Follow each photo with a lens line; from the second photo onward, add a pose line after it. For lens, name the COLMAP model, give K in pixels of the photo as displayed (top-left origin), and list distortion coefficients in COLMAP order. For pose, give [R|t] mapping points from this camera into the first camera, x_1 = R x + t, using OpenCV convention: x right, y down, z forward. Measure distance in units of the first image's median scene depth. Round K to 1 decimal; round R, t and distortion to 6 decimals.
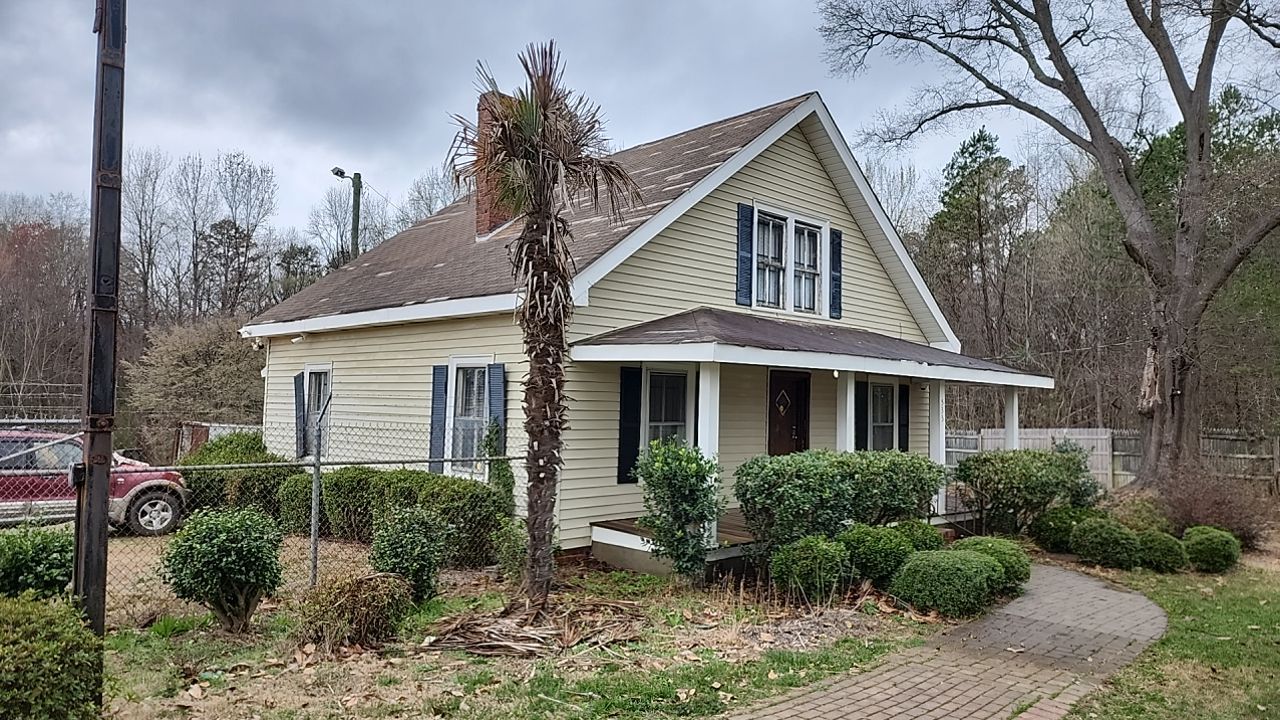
lens RADIAL K [[848.2, 0, 648.4], [0, 848.2, 362.9], [0, 0, 1]] dist [0.068492, -0.010527]
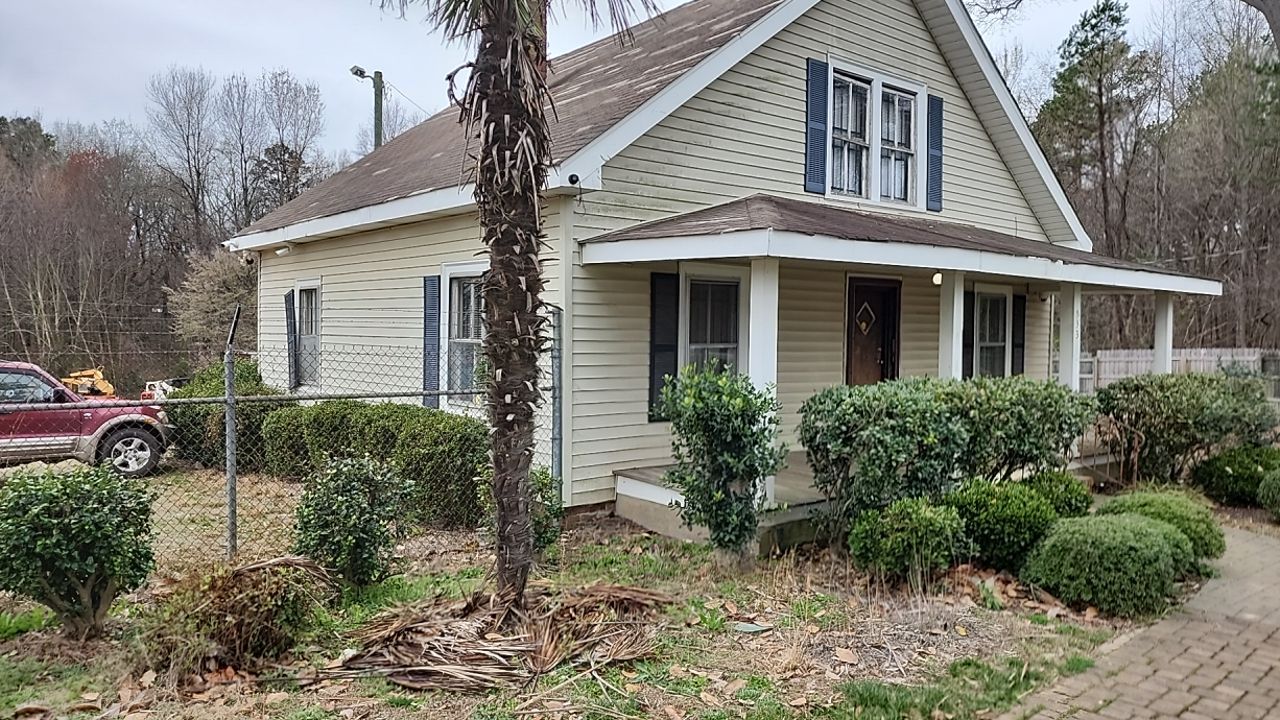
lens RADIAL K [[848.2, 0, 632.8], [0, 848.2, 353.9], [0, 0, 1]] dist [0.068492, -0.010527]
pose [[0.994491, -0.009779, -0.104365, 0.032972], [0.017574, 0.997101, 0.074032, 0.023046], [0.103339, -0.075458, 0.991780, 0.240880]]
